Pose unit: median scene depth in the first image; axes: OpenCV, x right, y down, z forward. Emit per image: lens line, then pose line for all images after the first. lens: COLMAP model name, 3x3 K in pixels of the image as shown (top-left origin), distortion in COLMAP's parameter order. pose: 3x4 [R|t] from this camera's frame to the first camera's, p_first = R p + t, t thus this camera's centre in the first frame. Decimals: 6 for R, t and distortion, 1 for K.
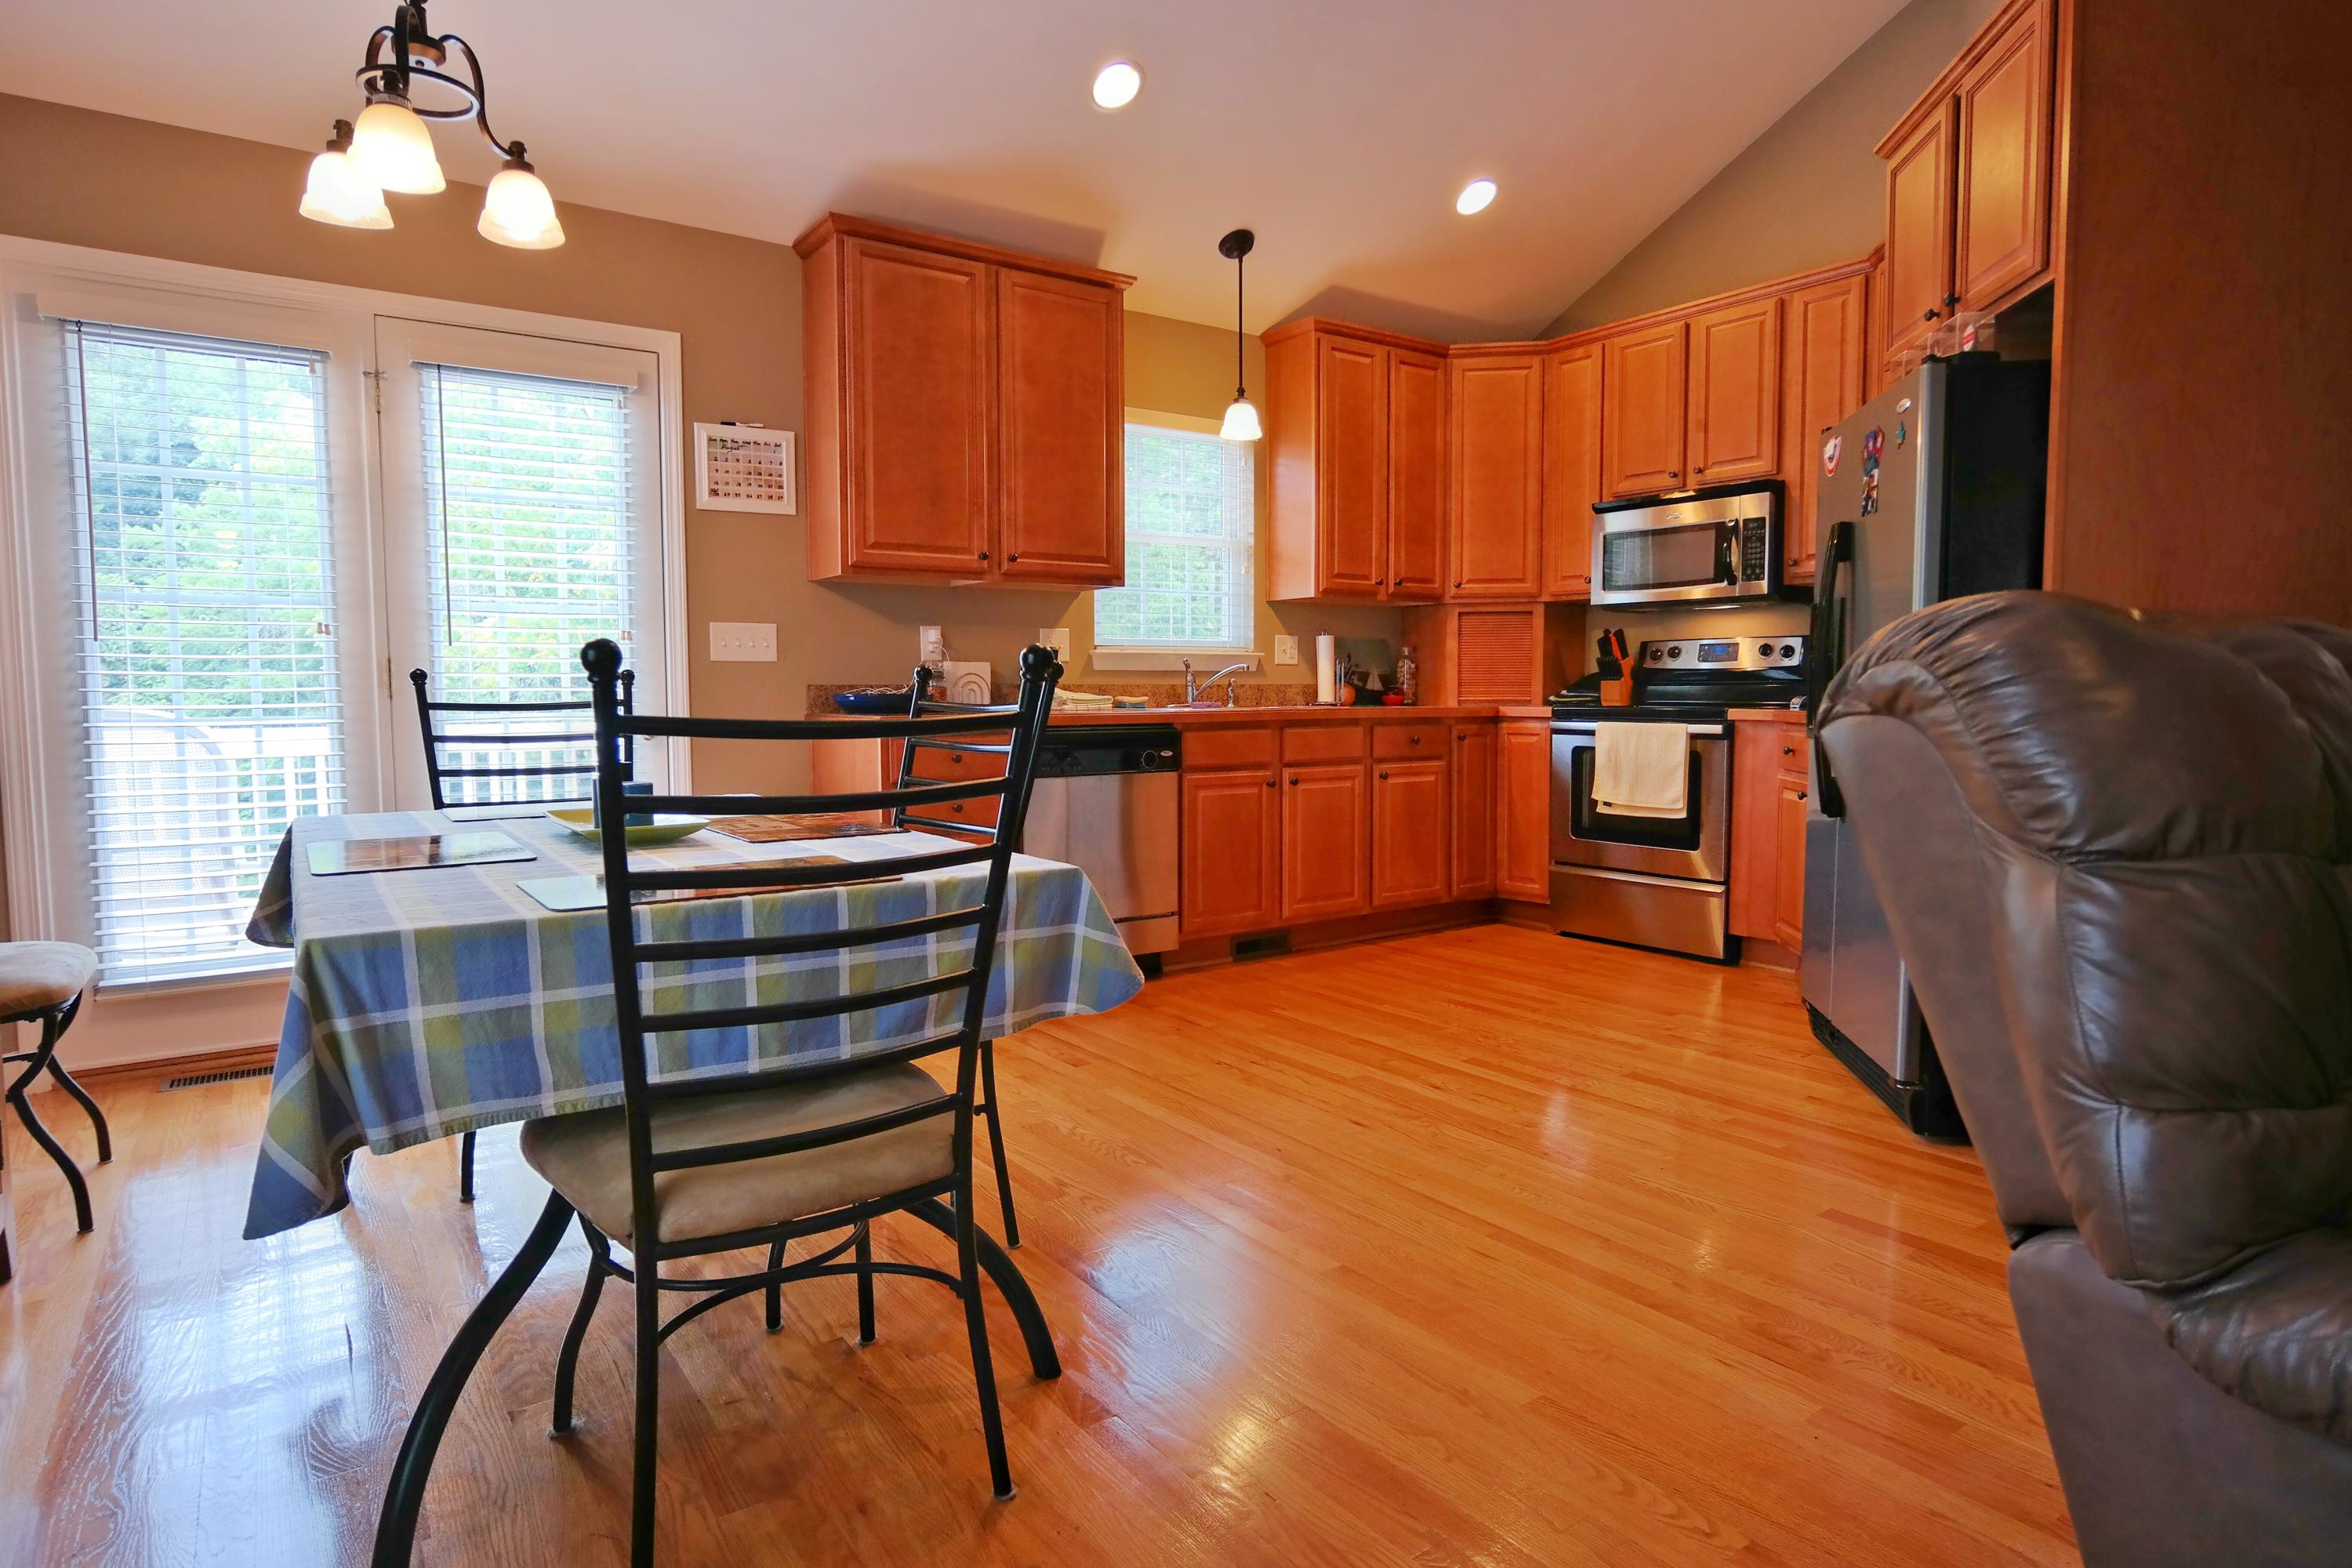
lens RADIAL K [[1289.7, 0, 1172.1], [0, 1289.7, 775.7], [0, 0, 1]] dist [-0.025228, 0.007754]
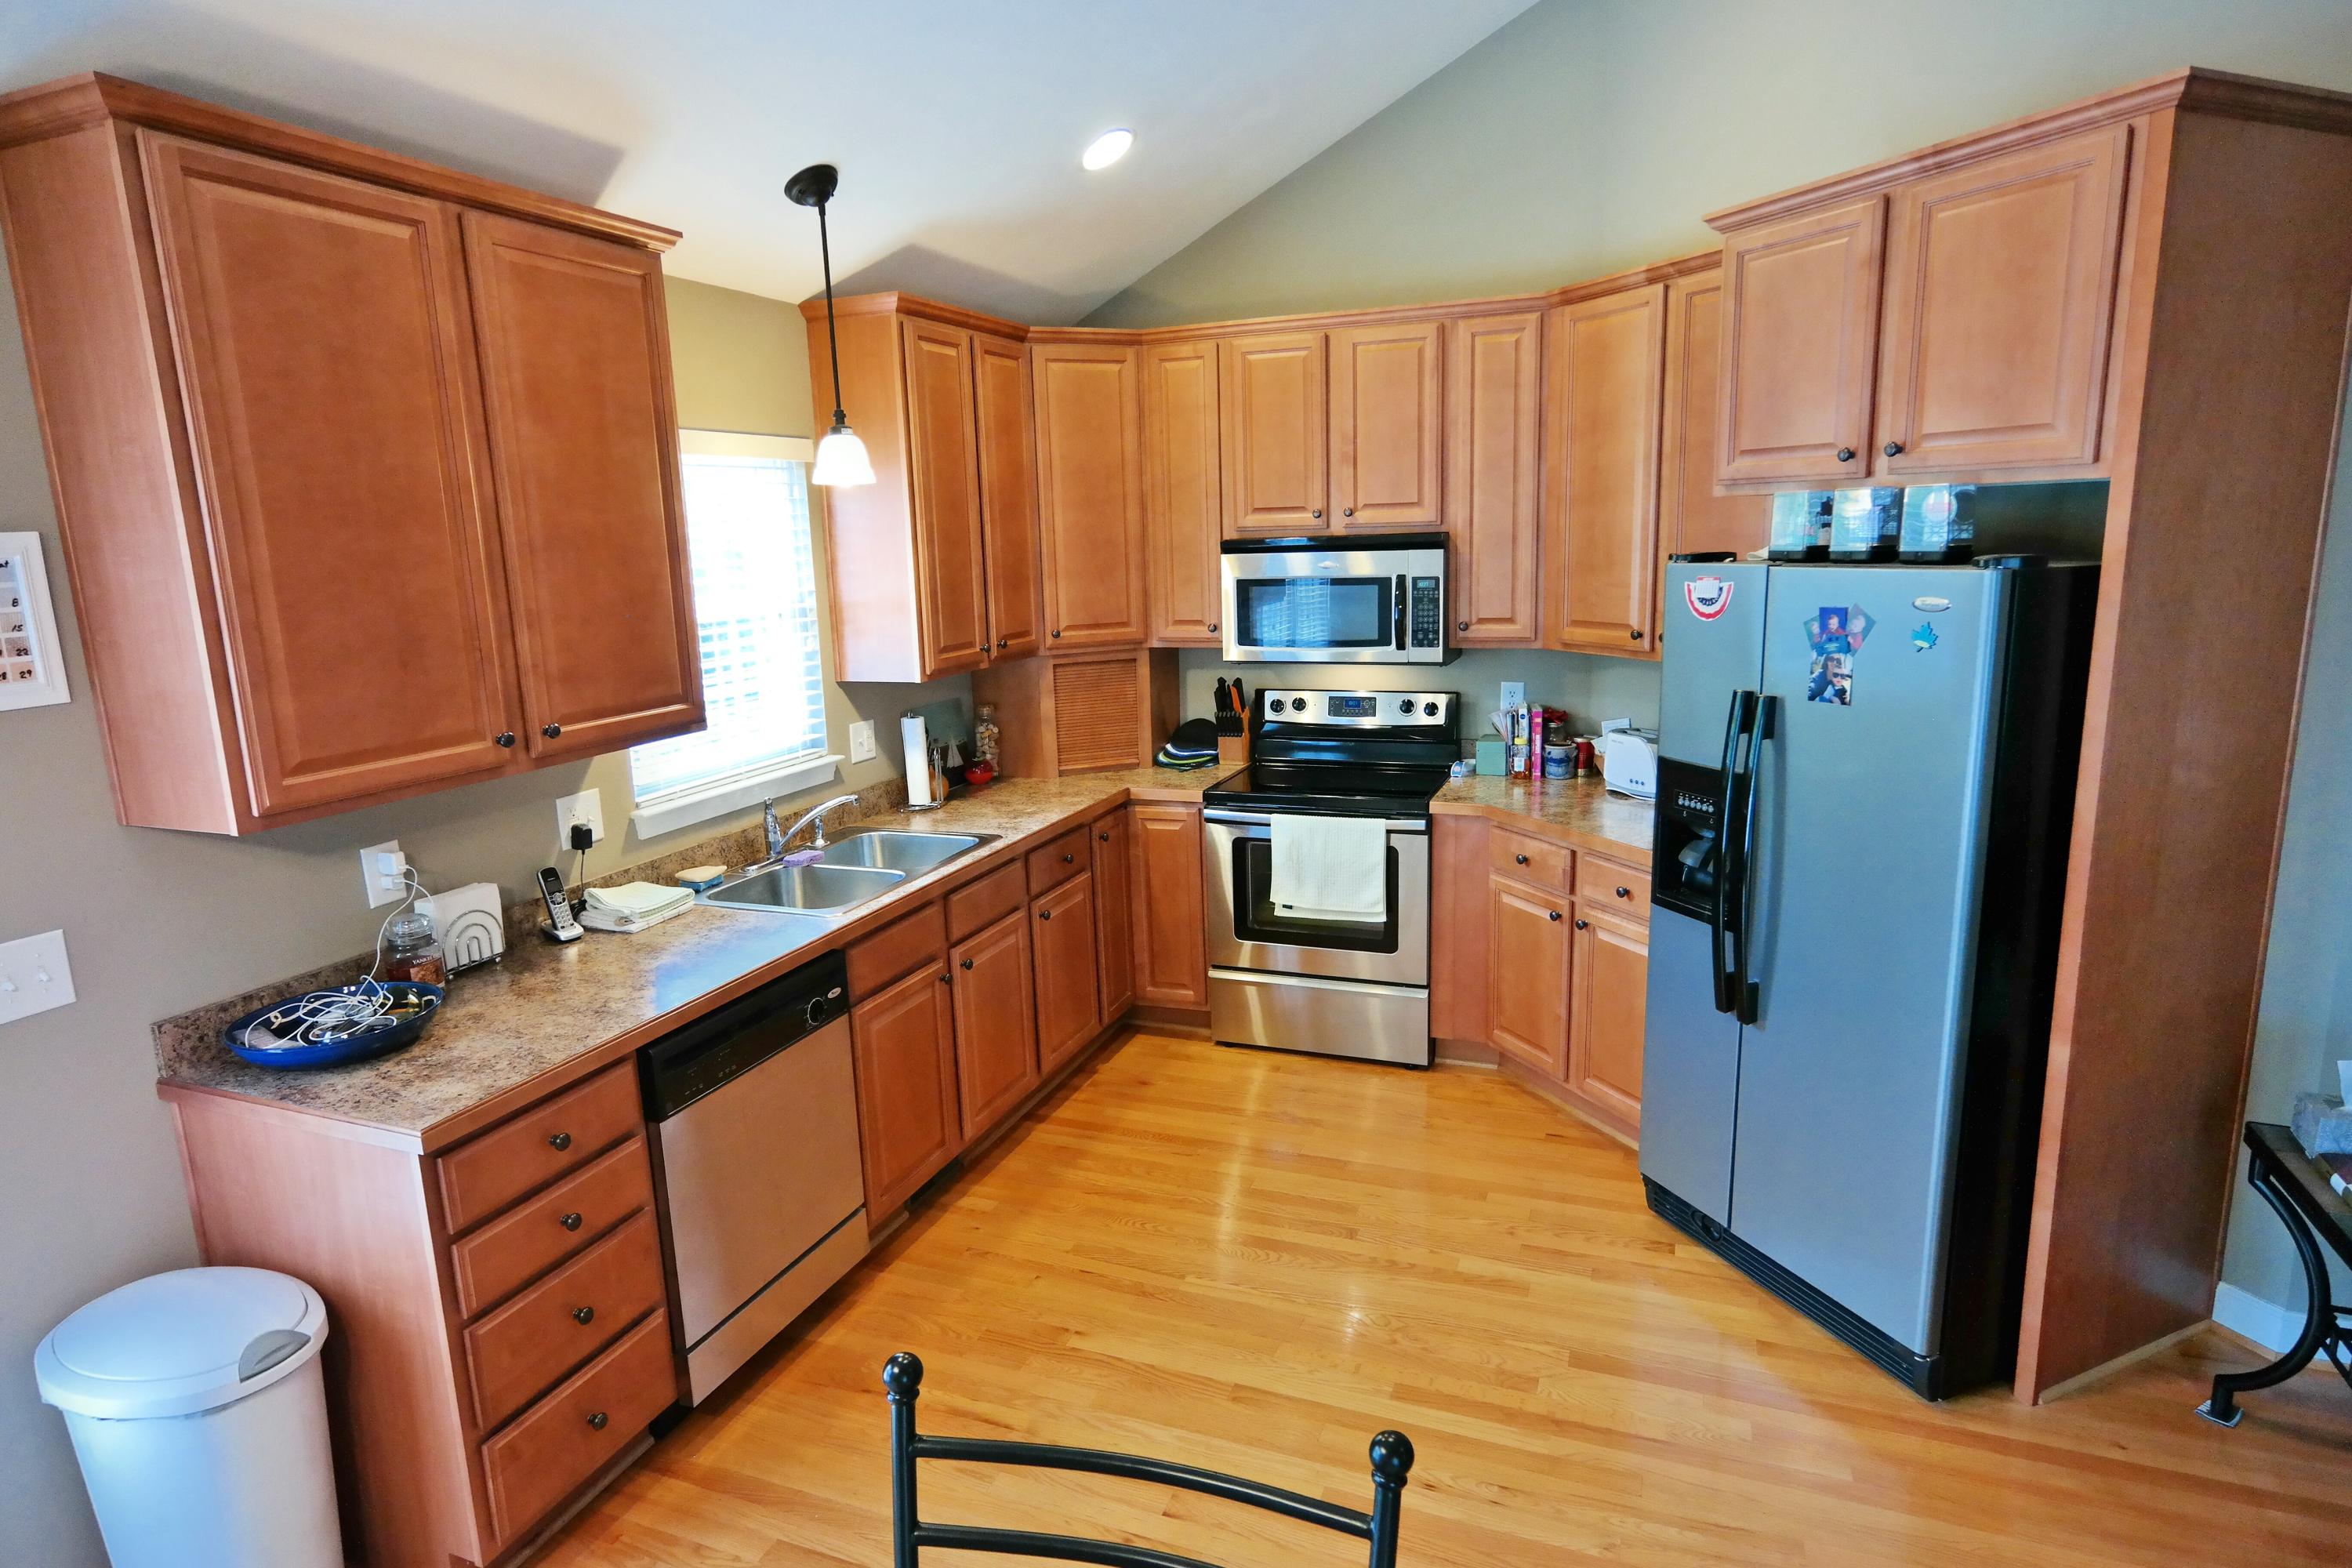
lens RADIAL K [[1292.7, 0, 1175.0], [0, 1292.7, 781.5], [0, 0, 1]] dist [-0.013005, 0.008336]
pose [[0.839435, -0.126739, 0.528475, -0.186623], [0.064773, 0.988828, 0.134254, -0.194513], [-0.539586, -0.078467, 0.838266, 0.334359]]
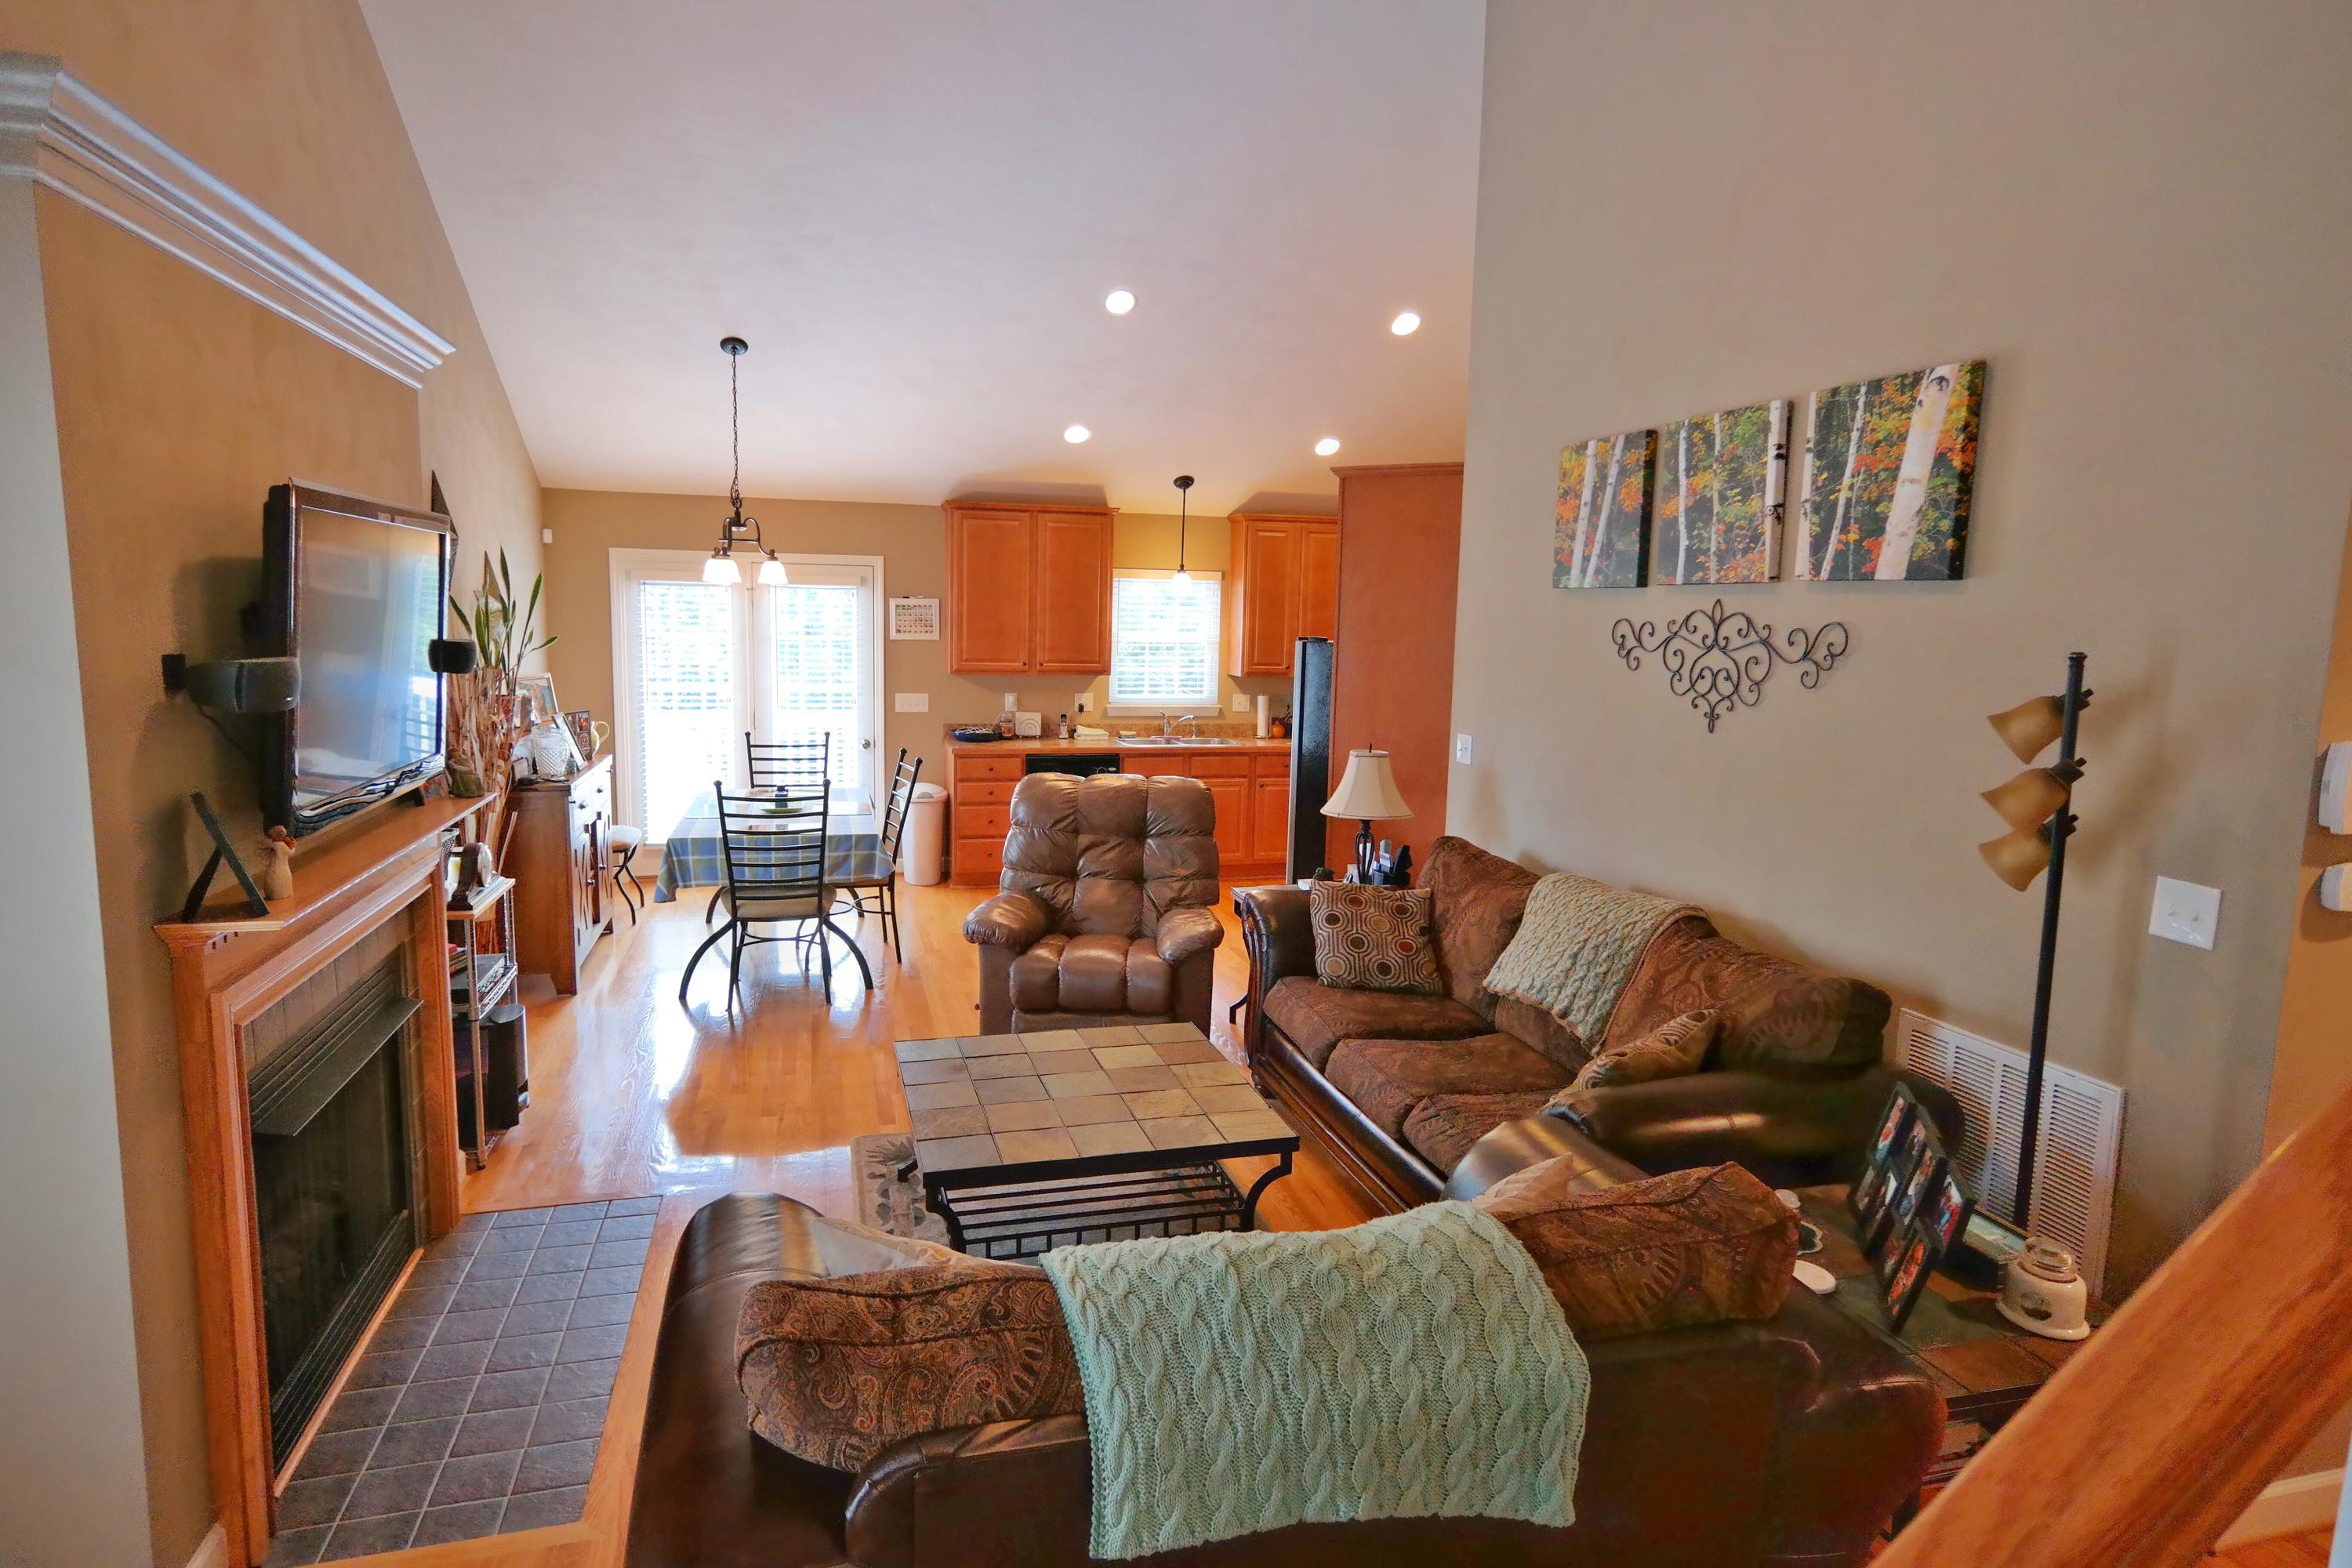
lens RADIAL K [[1282.8, 0, 1168.0], [0, 1282.8, 782.1], [0, 0, 1]] dist [-0.001985, 0.008697]
pose [[0.939911, 0.070364, -0.334090, 0.672259], [-0.049437, 0.996269, 0.070744, -0.129486], [0.337821, -0.049977, 0.939883, -0.715857]]
